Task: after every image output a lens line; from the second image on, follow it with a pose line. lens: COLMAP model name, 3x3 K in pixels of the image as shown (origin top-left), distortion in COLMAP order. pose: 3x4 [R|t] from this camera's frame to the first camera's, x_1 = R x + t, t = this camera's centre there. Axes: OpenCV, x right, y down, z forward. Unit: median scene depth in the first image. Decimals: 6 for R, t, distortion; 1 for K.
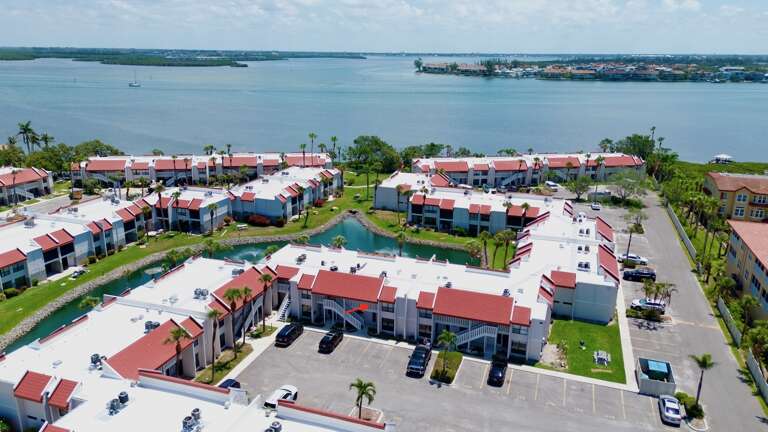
lens RADIAL K [[579.1, 0, 384.0], [0, 579.1, 216.0], [0, 0, 1]] dist [0.093950, -0.107612]
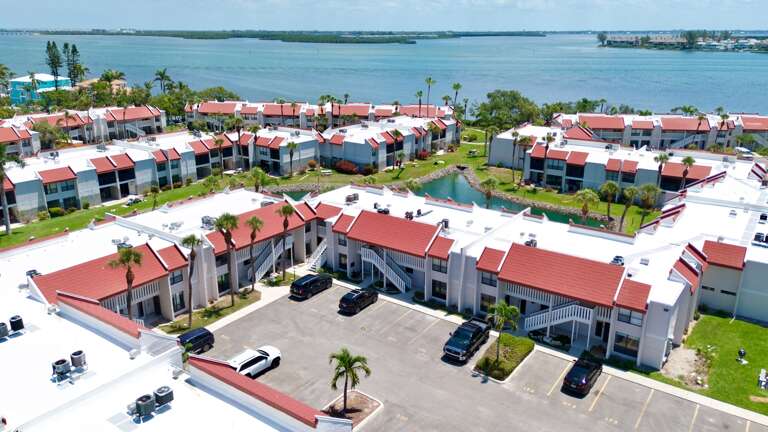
lens RADIAL K [[579.1, 0, 384.0], [0, 579.1, 216.0], [0, 0, 1]] dist [0.093950, -0.107612]
pose [[0.954328, 0.077150, -0.288628, 0.129305], [-0.072785, 0.997013, 0.025845, 0.073975], [0.289760, -0.003657, 0.957092, 0.259378]]
